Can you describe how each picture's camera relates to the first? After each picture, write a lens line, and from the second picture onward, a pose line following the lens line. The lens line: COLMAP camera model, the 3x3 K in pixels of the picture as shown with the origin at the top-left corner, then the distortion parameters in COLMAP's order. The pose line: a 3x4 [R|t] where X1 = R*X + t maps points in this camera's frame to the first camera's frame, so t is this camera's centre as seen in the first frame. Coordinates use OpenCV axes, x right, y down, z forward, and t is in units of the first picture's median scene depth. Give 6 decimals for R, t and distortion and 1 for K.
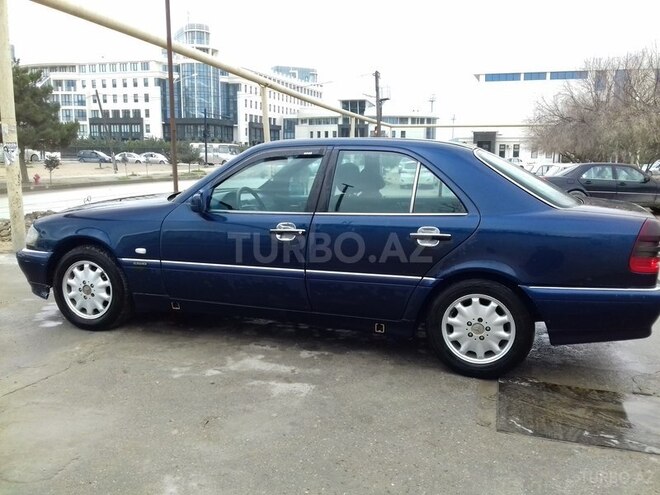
lens RADIAL K [[632.3, 0, 330.0], [0, 632.3, 247.5], [0, 0, 1]] dist [0.032853, -0.013122]
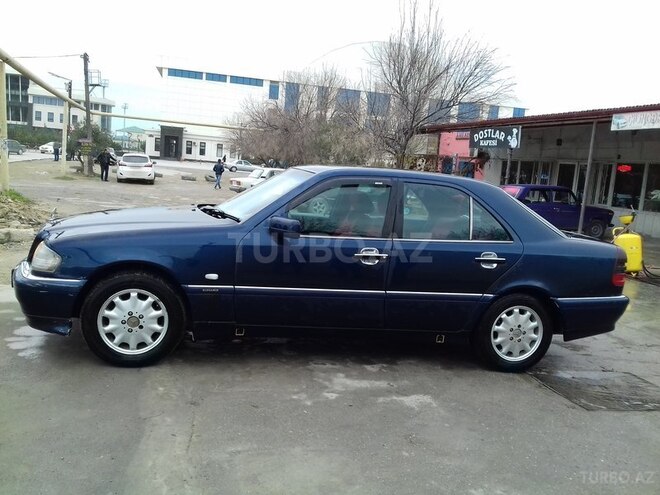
lens RADIAL K [[632.3, 0, 330.0], [0, 632.3, 247.5], [0, 0, 1]] dist [0.032853, -0.013122]
pose [[0.848703, -0.006932, 0.528824, -0.645355], [-0.000906, 0.999894, 0.014561, -0.051640], [-0.528869, -0.012837, 0.848606, 0.115640]]
